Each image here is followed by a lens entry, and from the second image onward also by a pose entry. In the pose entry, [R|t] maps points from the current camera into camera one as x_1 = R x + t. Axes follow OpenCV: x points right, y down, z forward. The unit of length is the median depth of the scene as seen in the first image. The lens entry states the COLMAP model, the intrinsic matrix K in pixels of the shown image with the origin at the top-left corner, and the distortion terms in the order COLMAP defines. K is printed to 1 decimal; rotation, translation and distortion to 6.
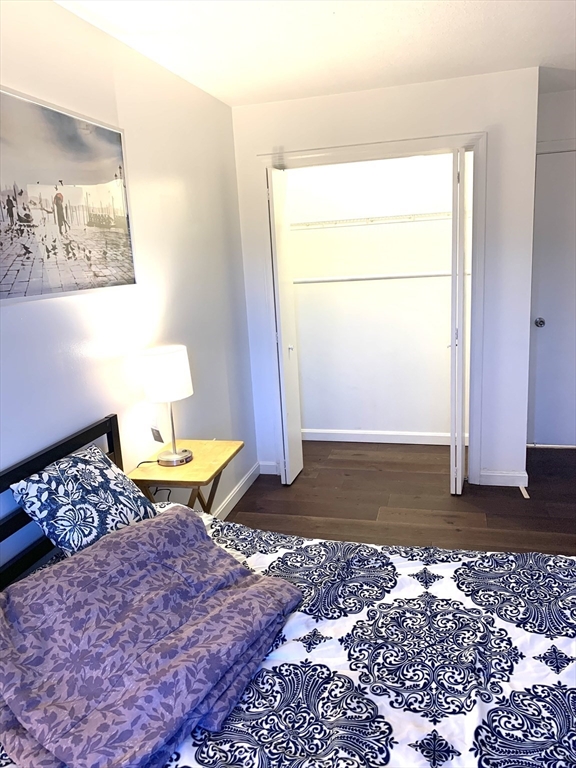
lens RADIAL K [[572.2, 0, 288.0], [0, 572.2, 384.0], [0, 0, 1]] dist [0.106261, -0.267319]
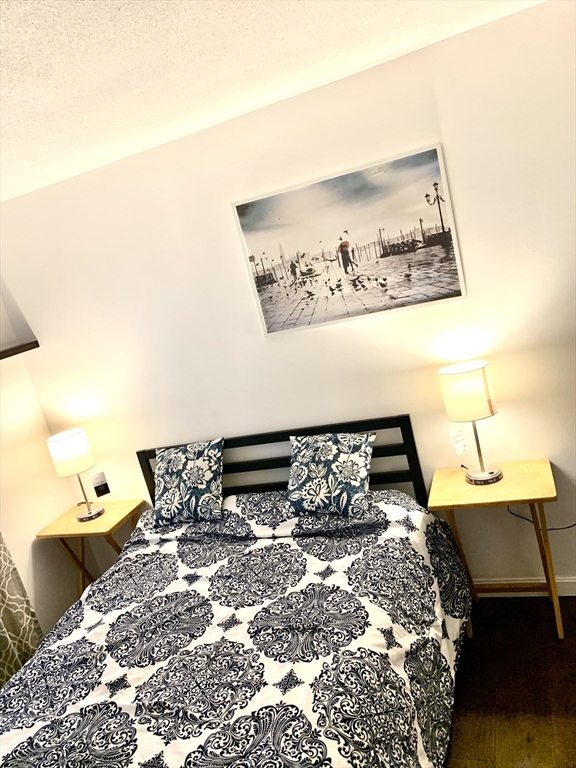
lens RADIAL K [[572.2, 0, 288.0], [0, 572.2, 384.0], [0, 0, 1]] dist [0.106261, -0.267319]
pose [[-0.084212, 0.300538, -0.950045, 0.957137], [0.026082, 0.953770, 0.299404, -0.426924], [0.996106, 0.000434, -0.088157, 1.013439]]
